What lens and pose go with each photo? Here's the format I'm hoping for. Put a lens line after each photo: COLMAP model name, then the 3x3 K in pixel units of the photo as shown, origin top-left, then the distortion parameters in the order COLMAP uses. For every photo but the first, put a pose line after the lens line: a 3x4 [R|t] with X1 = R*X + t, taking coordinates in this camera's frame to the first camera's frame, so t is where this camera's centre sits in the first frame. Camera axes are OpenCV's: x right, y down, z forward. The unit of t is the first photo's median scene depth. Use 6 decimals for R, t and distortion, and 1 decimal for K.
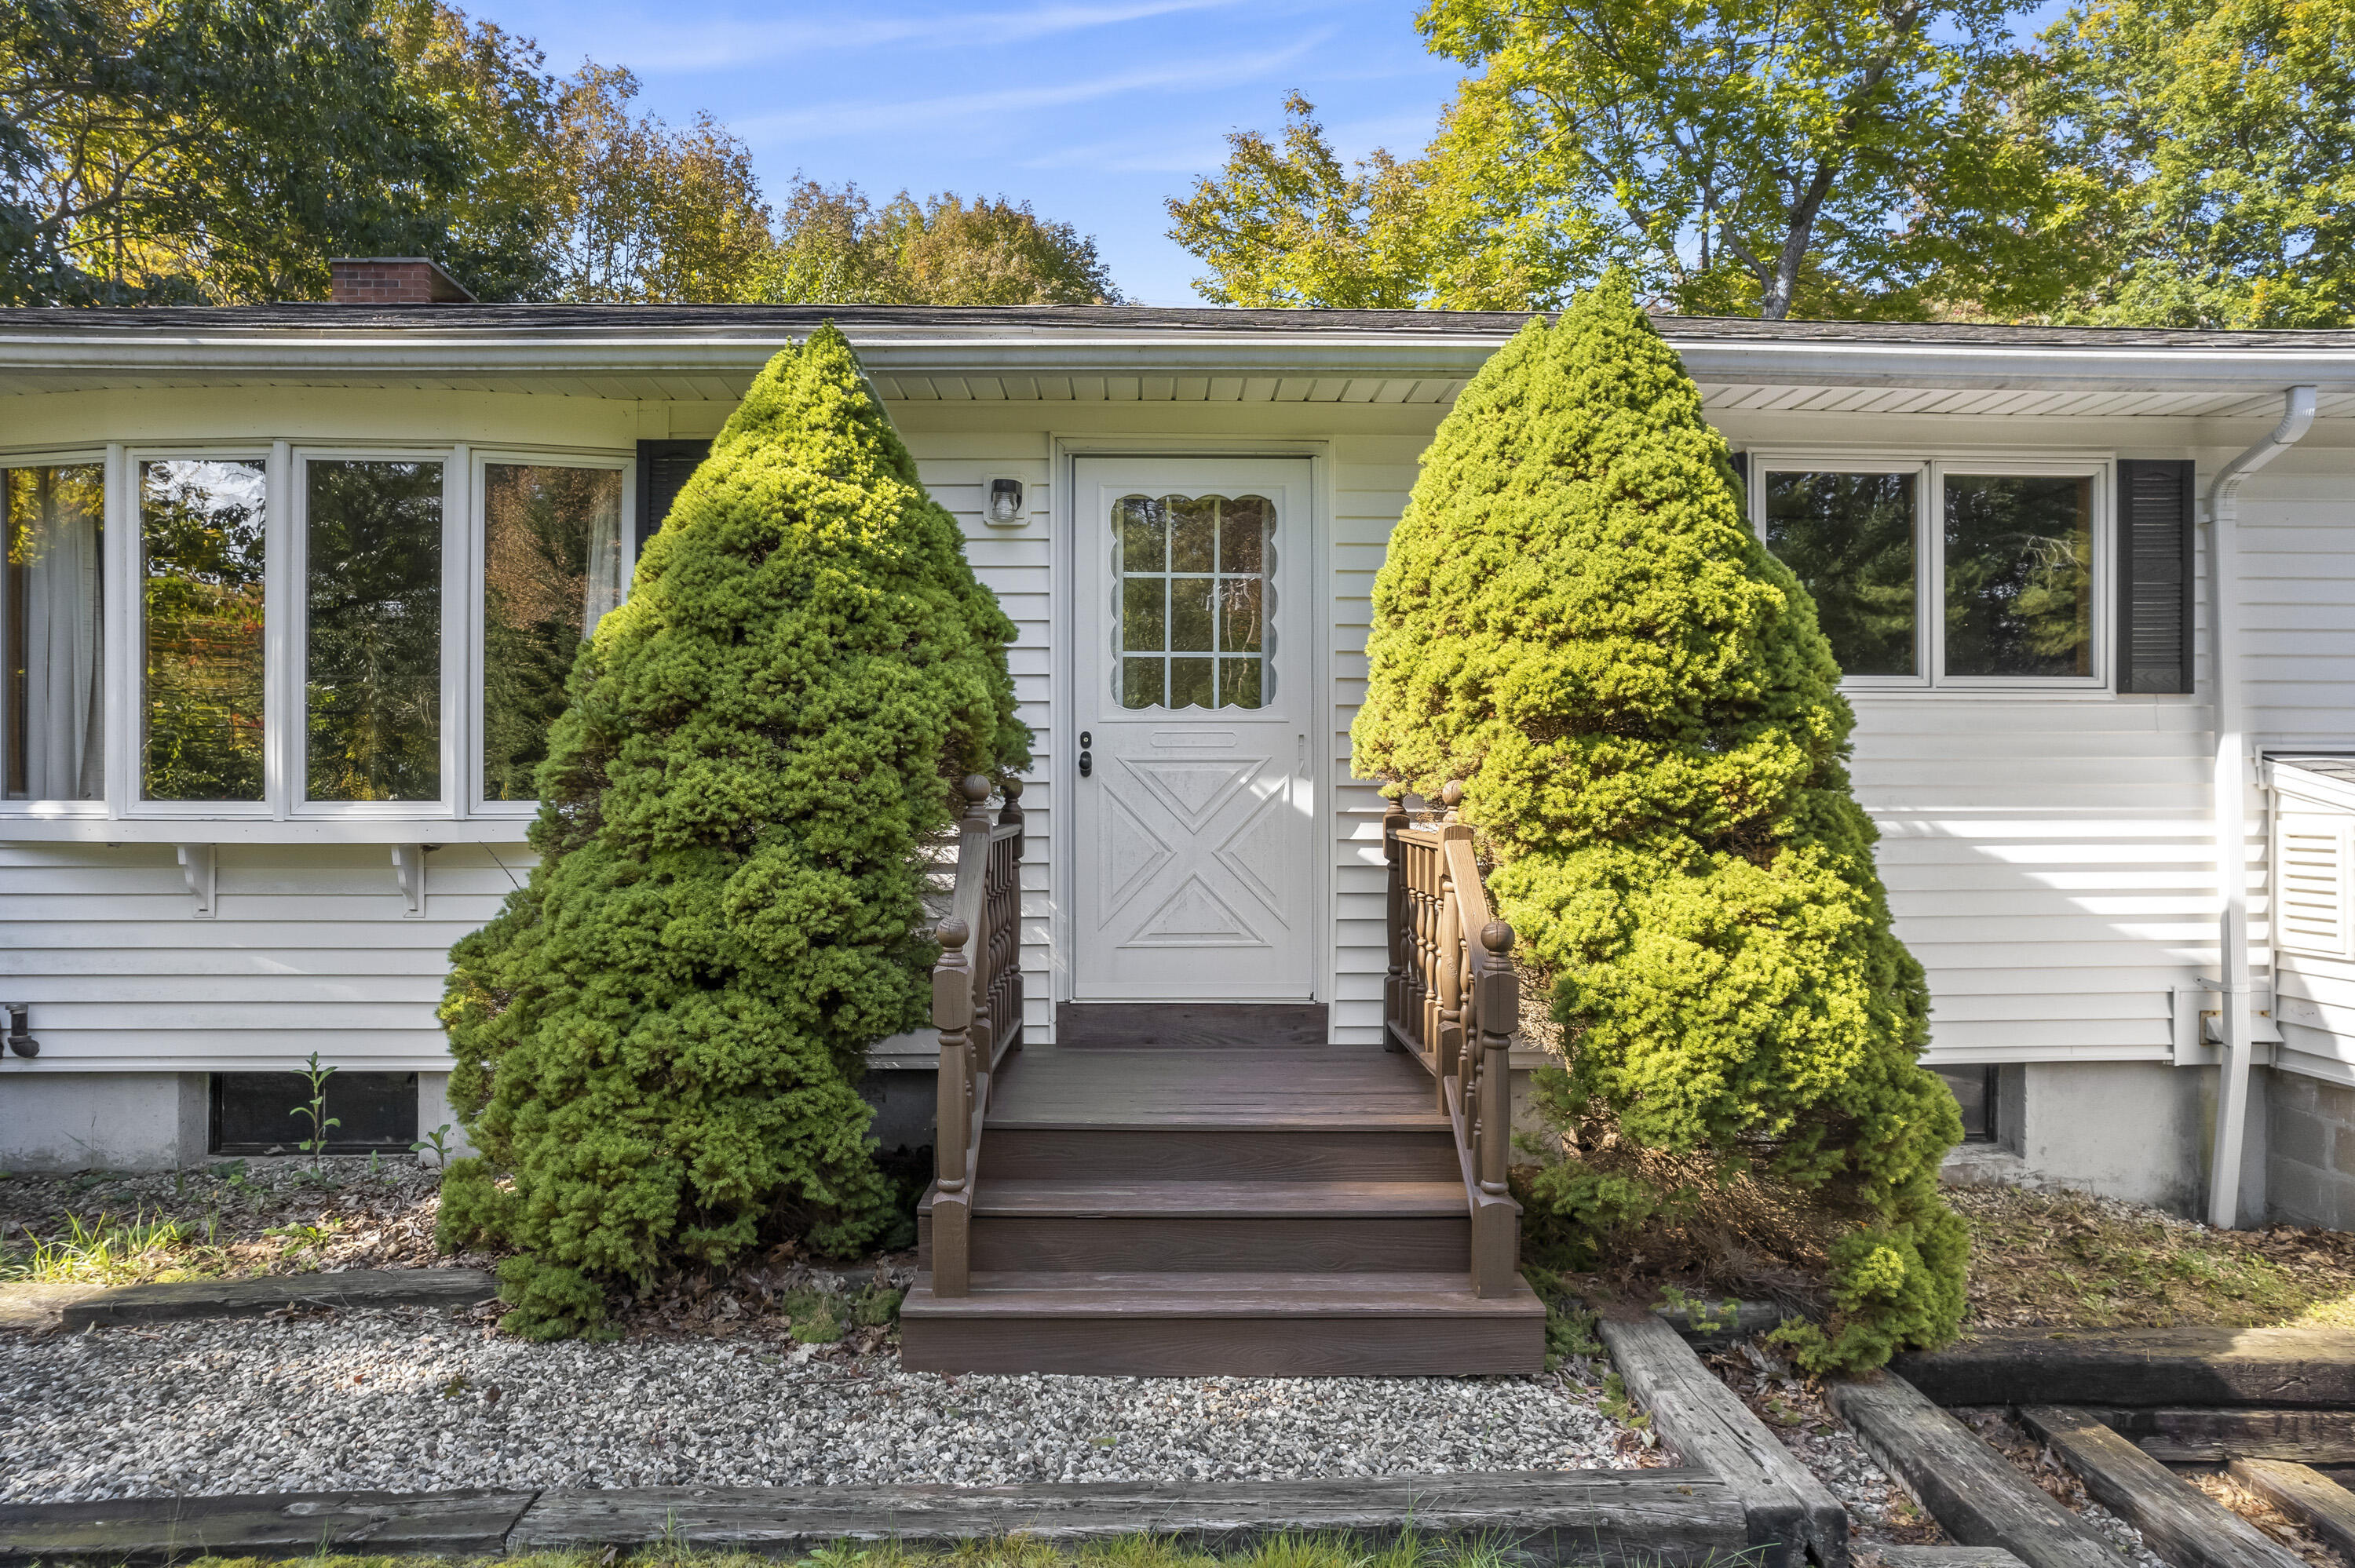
lens RADIAL K [[1506.1, 0, 1203.6], [0, 1506.1, 789.5], [0, 0, 1]] dist [-0.073181, 0.071787]
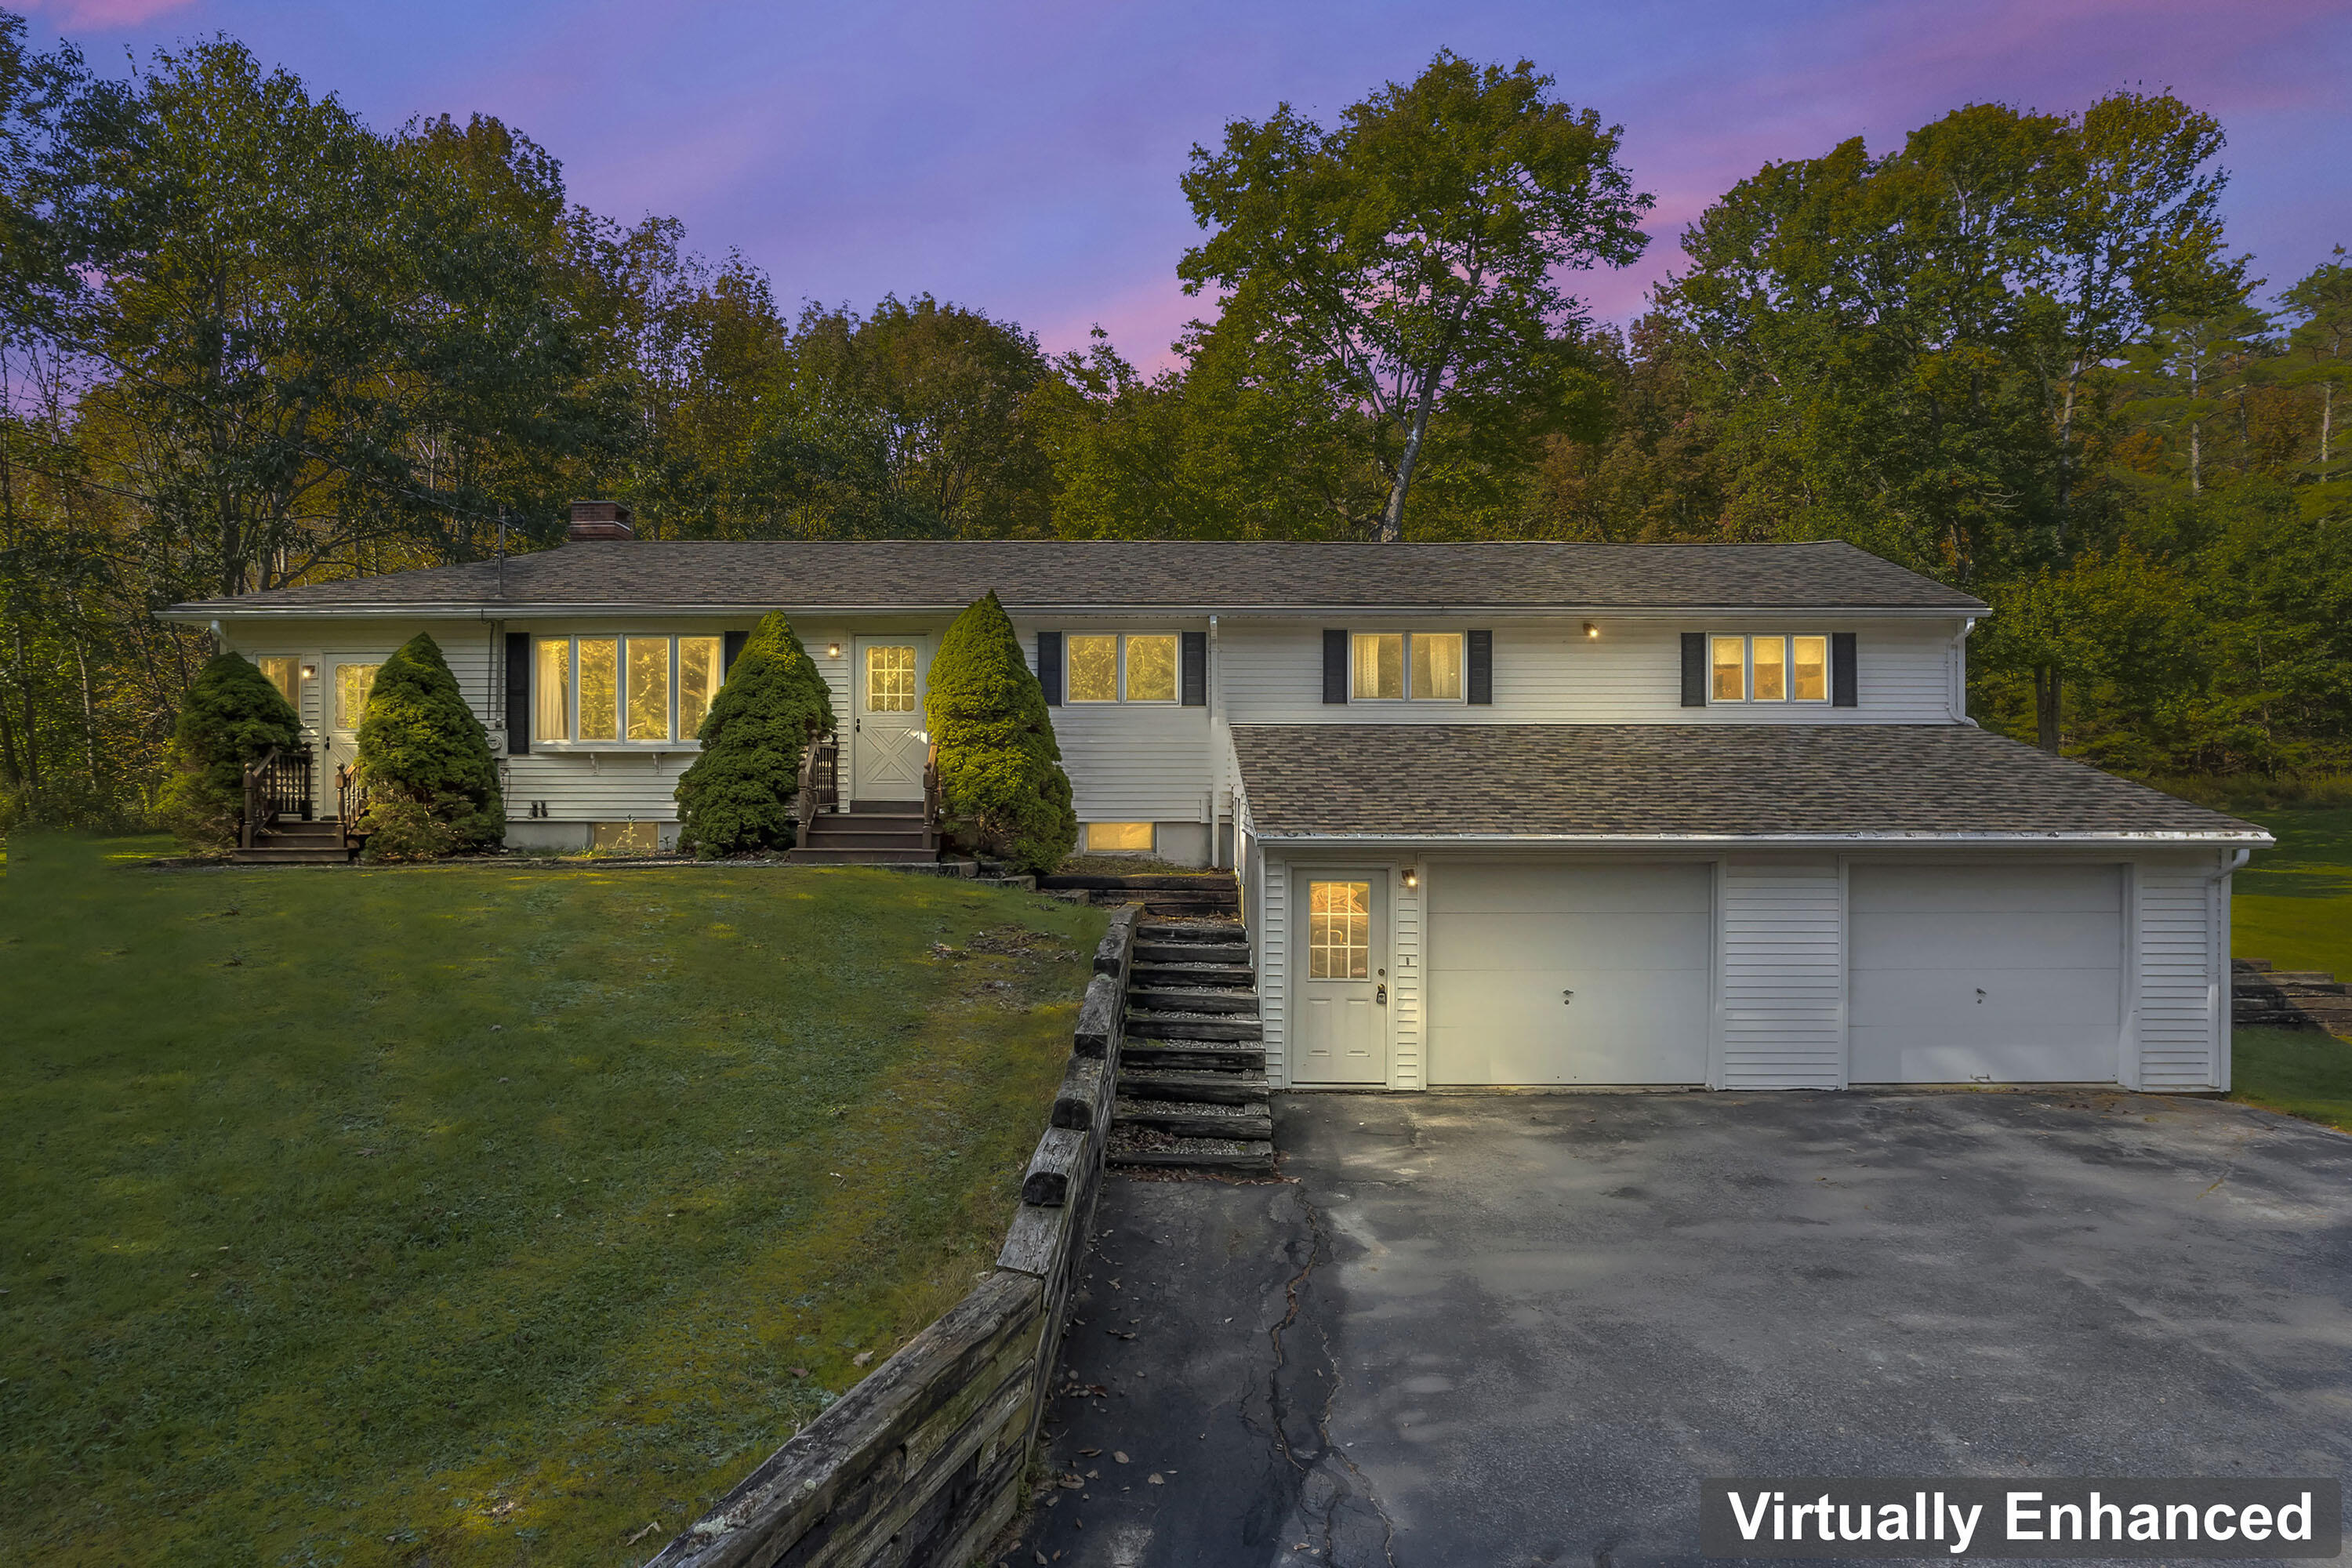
lens RADIAL K [[1538.3, 0, 1176.0], [0, 1538.3, 784.0], [0, 0, 1]] dist [-0.034093, -0.001246]
pose [[0.999153, -0.001109, -0.041130, 0.948806], [0.001229, 0.999995, 0.002889, 0.121209], [0.041126, -0.002937, 0.999150, -2.942814]]
